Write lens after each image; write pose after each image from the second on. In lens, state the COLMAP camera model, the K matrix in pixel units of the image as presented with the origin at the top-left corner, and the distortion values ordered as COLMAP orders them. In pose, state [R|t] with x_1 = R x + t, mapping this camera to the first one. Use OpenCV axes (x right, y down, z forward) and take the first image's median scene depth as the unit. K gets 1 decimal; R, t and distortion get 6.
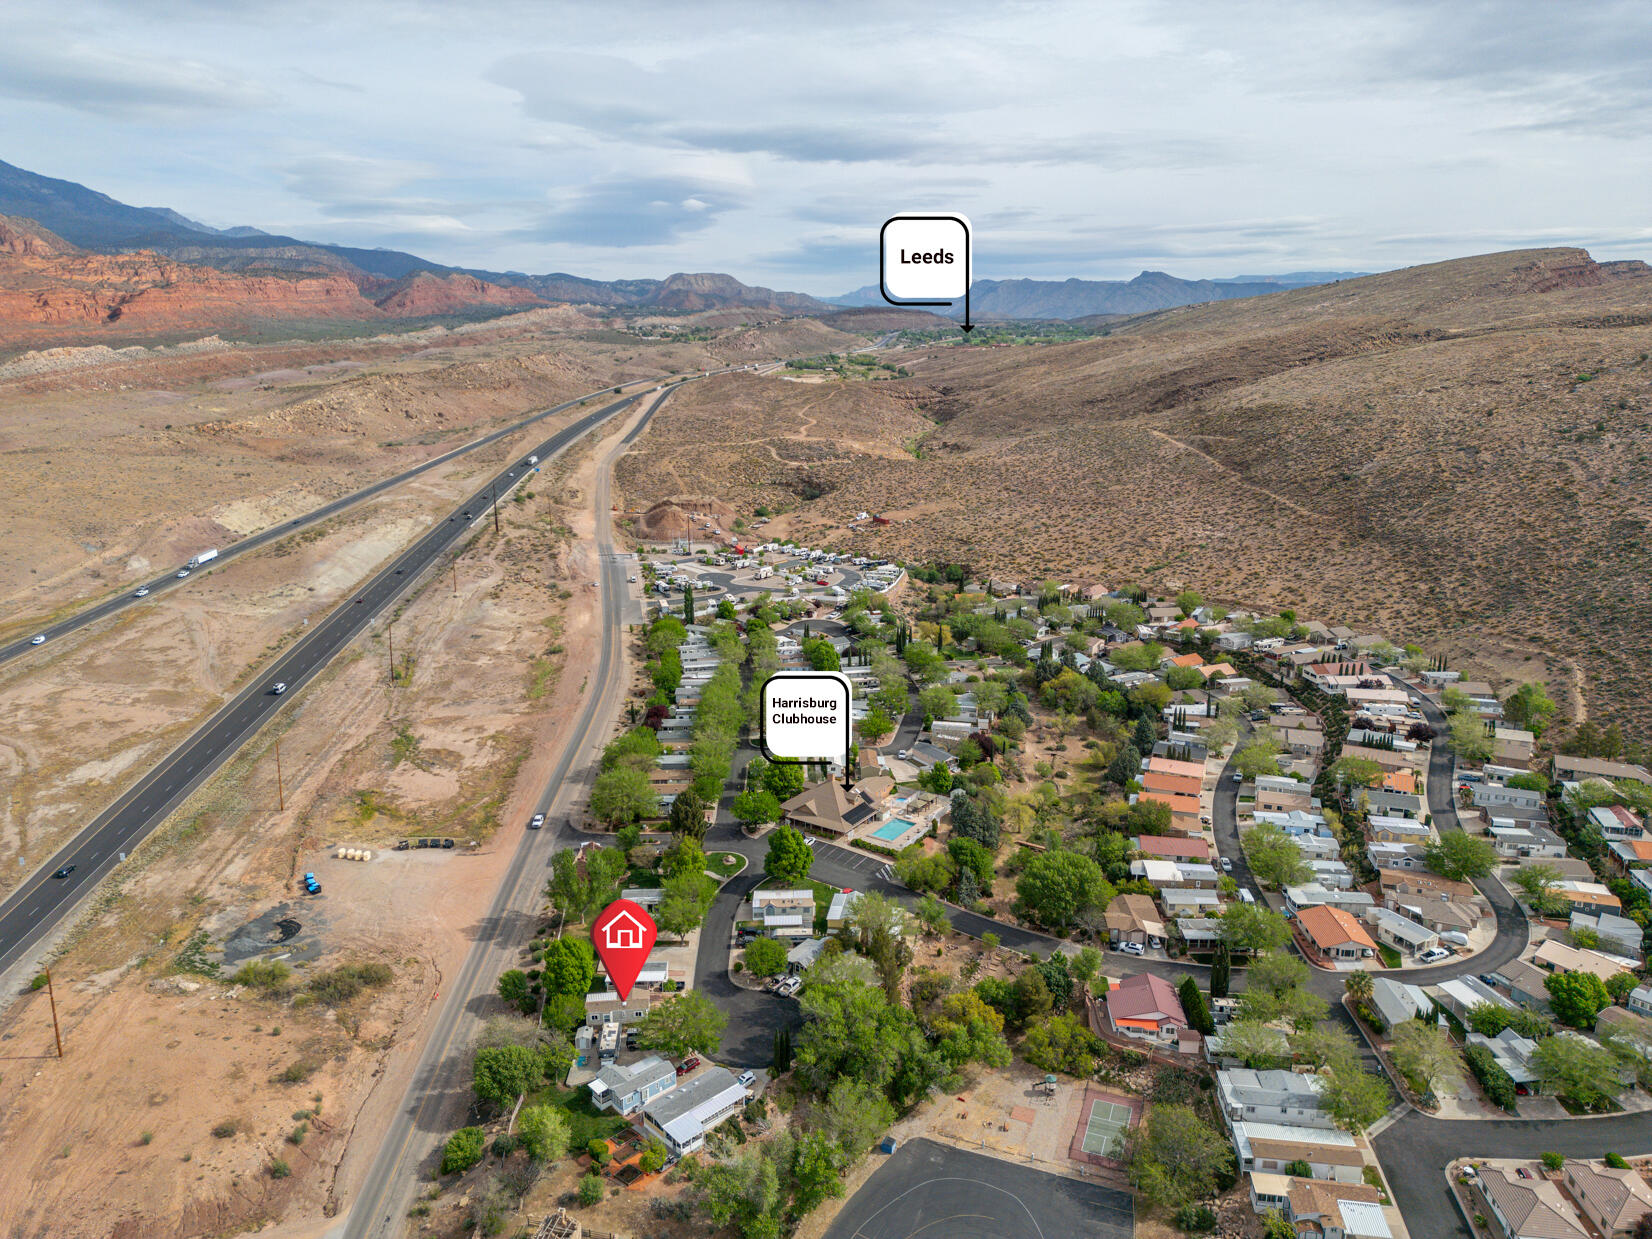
lens RADIAL K [[1154.4, 0, 830.2], [0, 1154.4, 616.9], [0, 0, 1]] dist [0.077433, -0.077425]
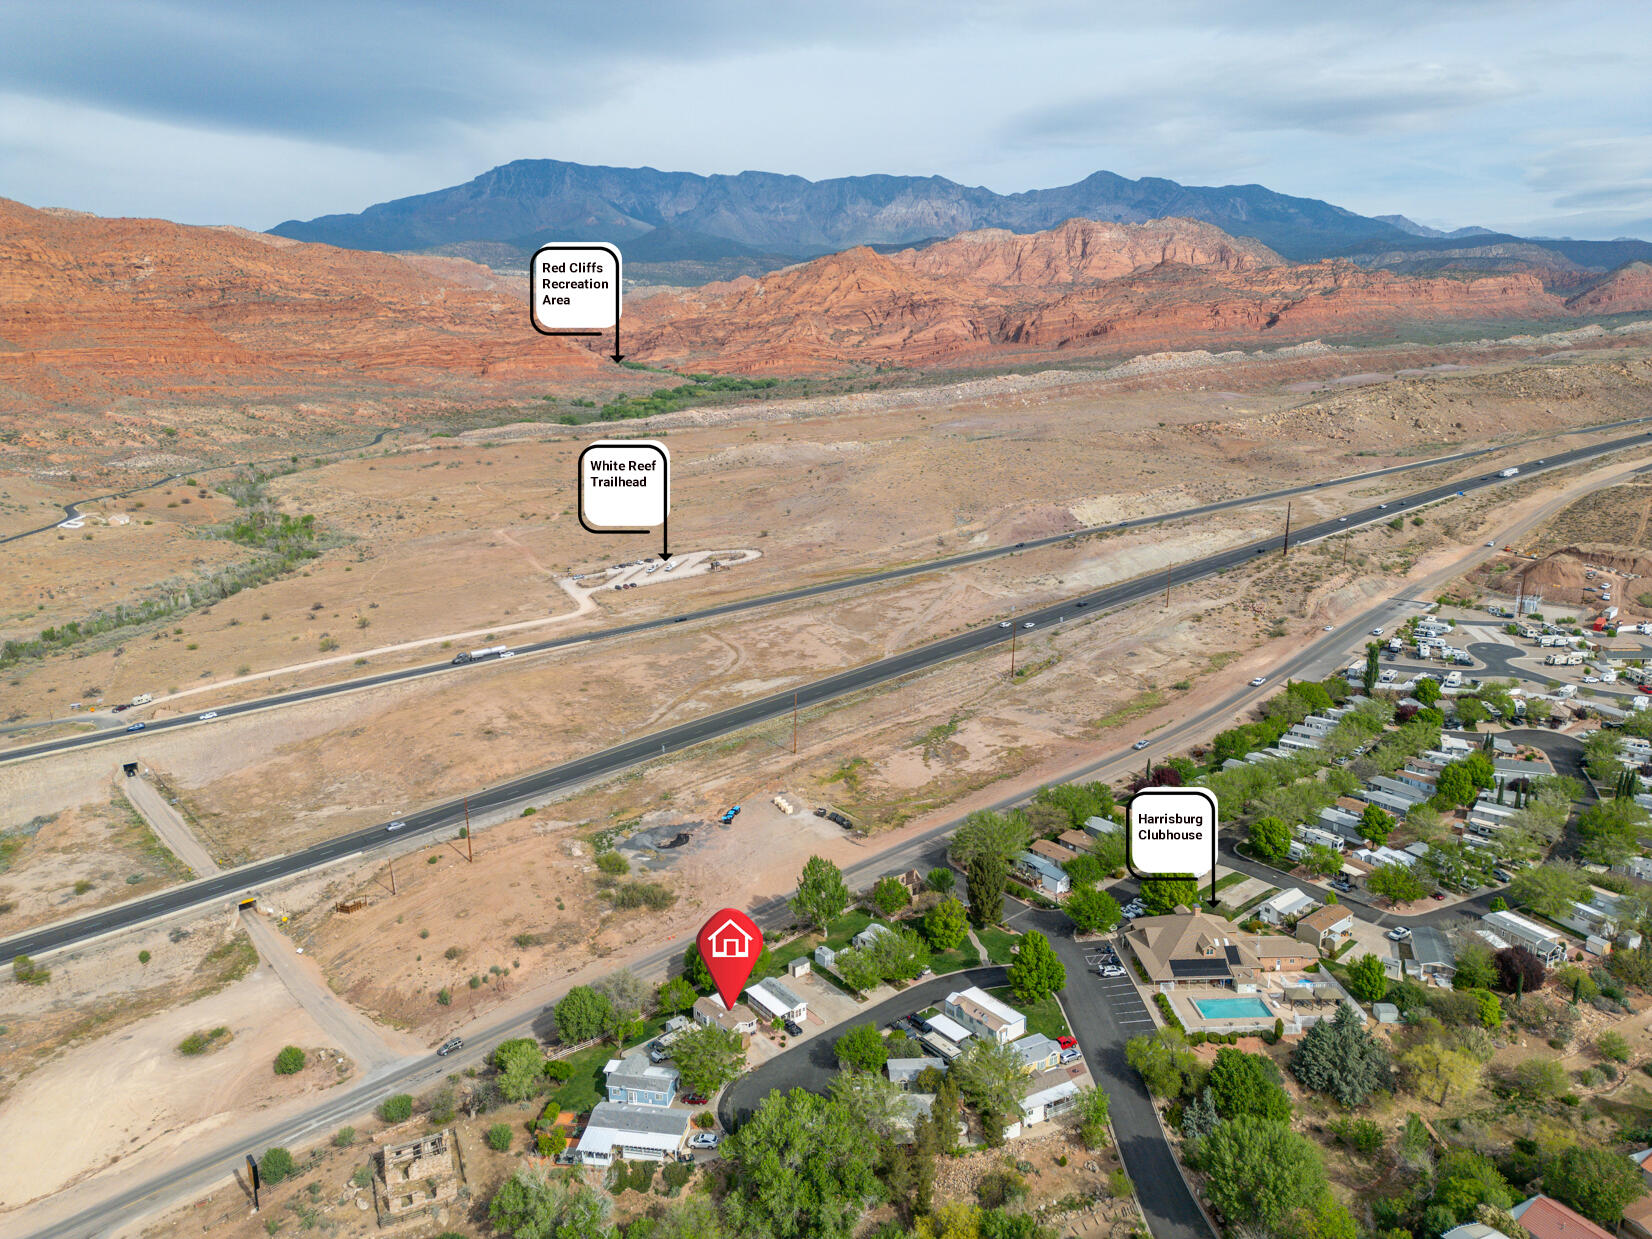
lens RADIAL K [[1154.4, 0, 830.2], [0, 1154.4, 616.9], [0, 0, 1]] dist [0.077433, -0.077425]
pose [[0.596919, 0.183740, -0.780979, 0.051596], [-0.185330, 0.978674, 0.088599, -0.009283], [0.780603, 0.091853, 0.618241, 0.037029]]
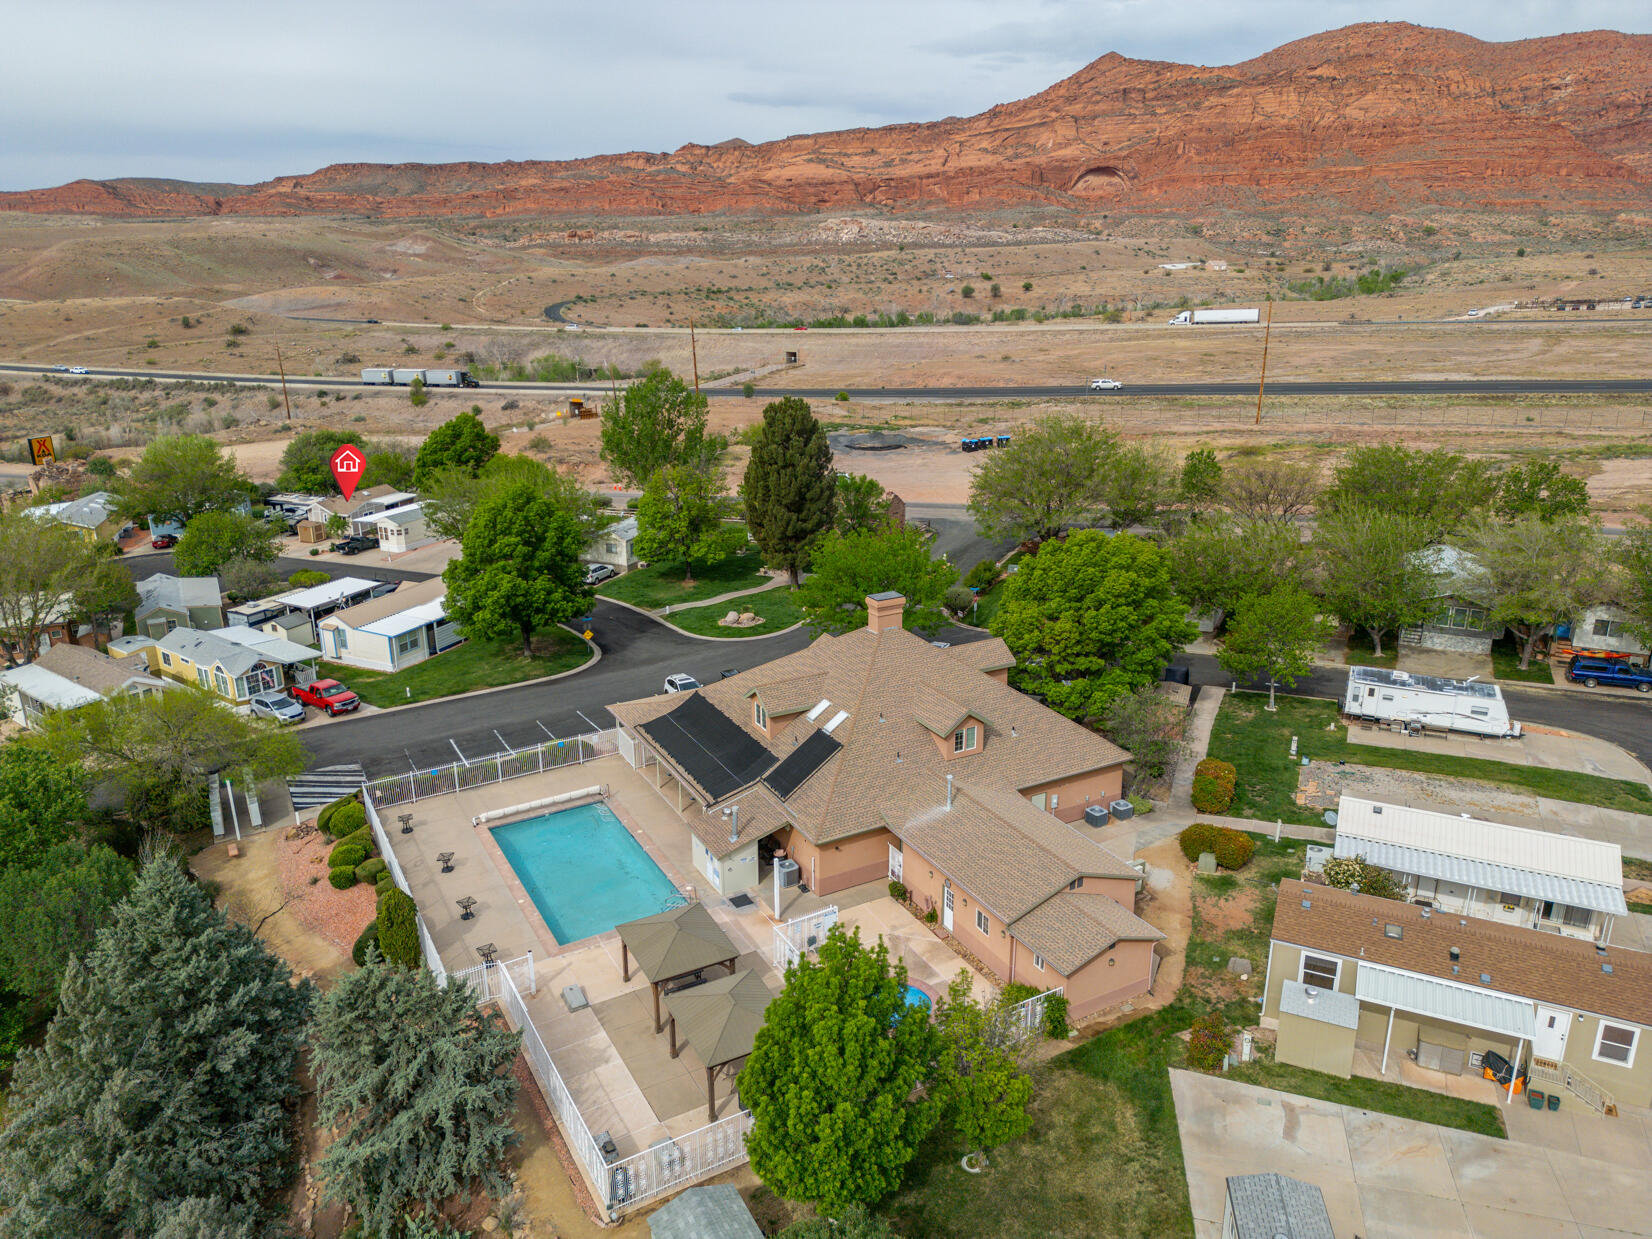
lens RADIAL K [[1154.4, 0, 830.2], [0, 1154.4, 616.9], [0, 0, 1]] dist [0.077433, -0.077425]
pose [[-0.458422, 0.277461, -0.844313, 0.023195], [-0.206138, 0.890913, 0.404698, 0.006250], [0.864498, 0.359567, -0.351219, 0.129510]]
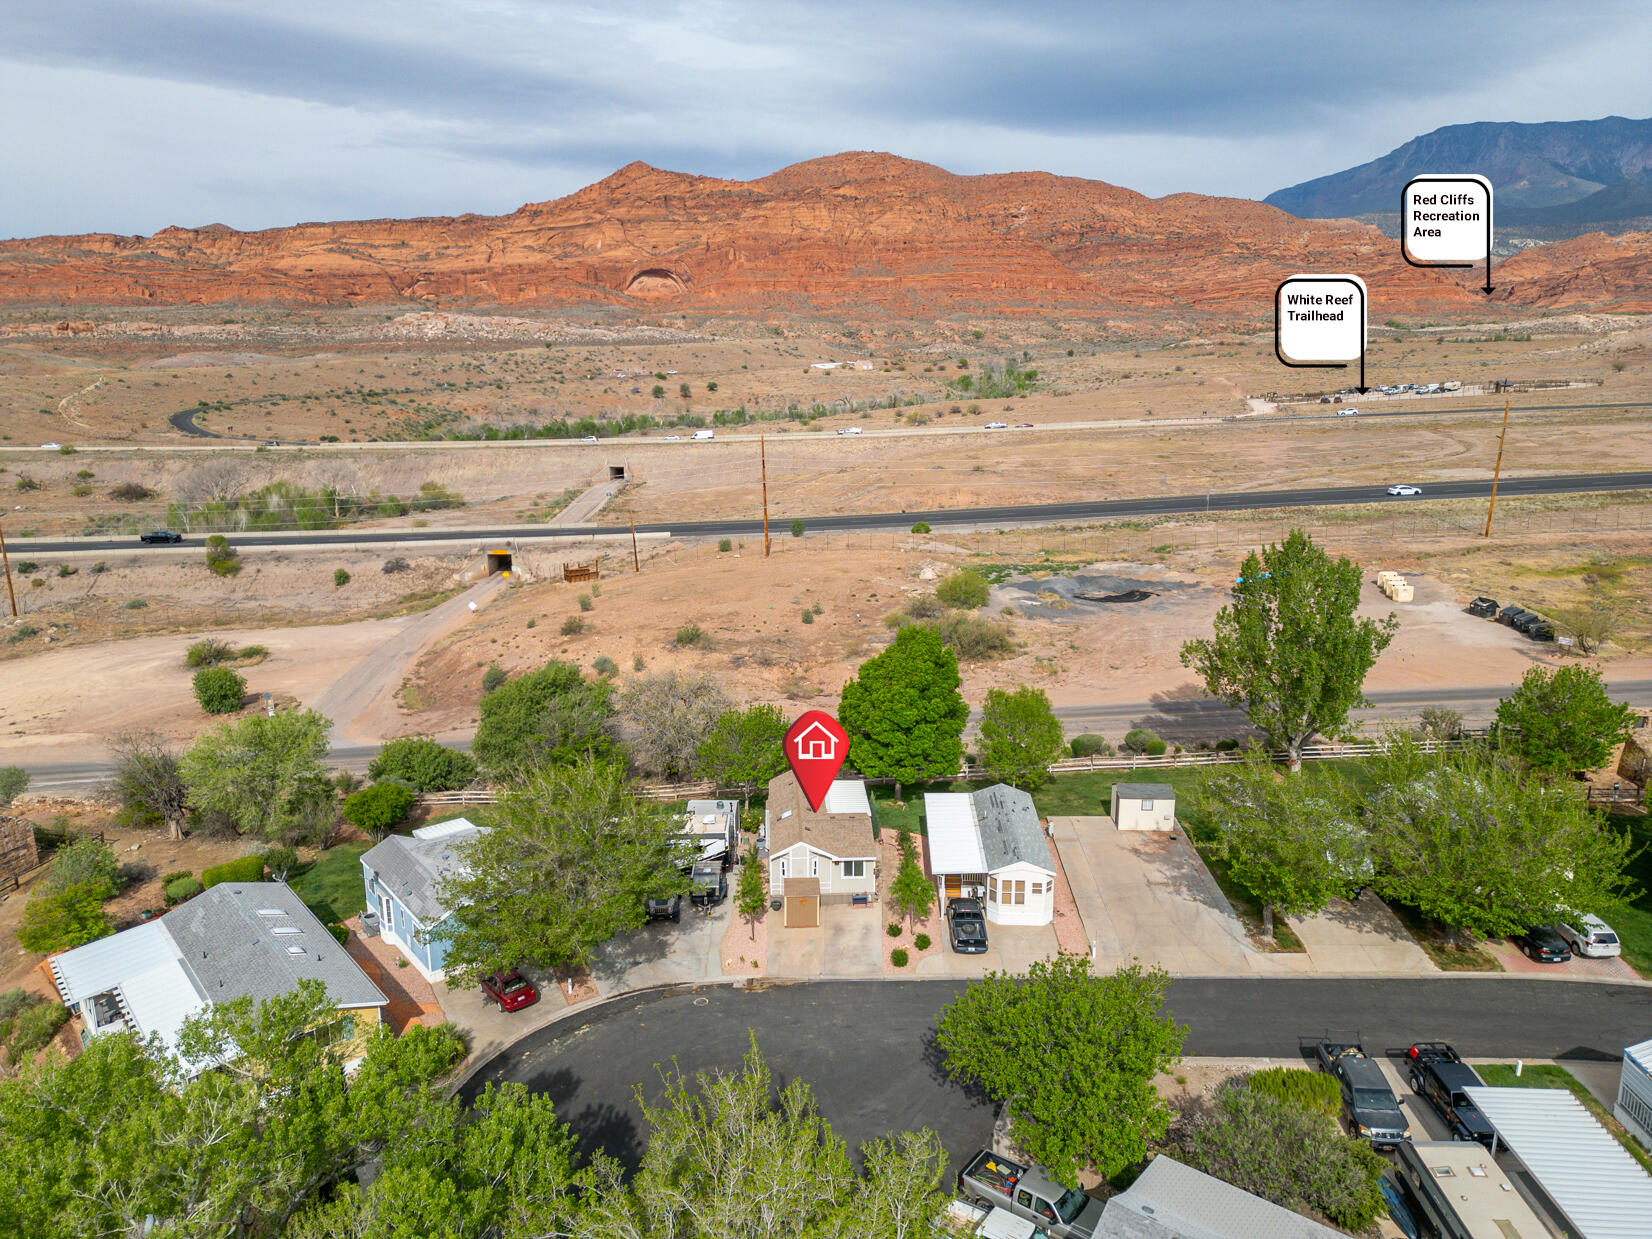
lens RADIAL K [[1154.4, 0, 830.2], [0, 1154.4, 616.9], [0, 0, 1]] dist [0.077433, -0.077425]
pose [[-0.063099, 0.234976, -0.969951, 0.011100], [-0.235946, 0.940824, 0.243269, 0.017061], [0.969715, 0.244206, -0.003924, 0.086909]]
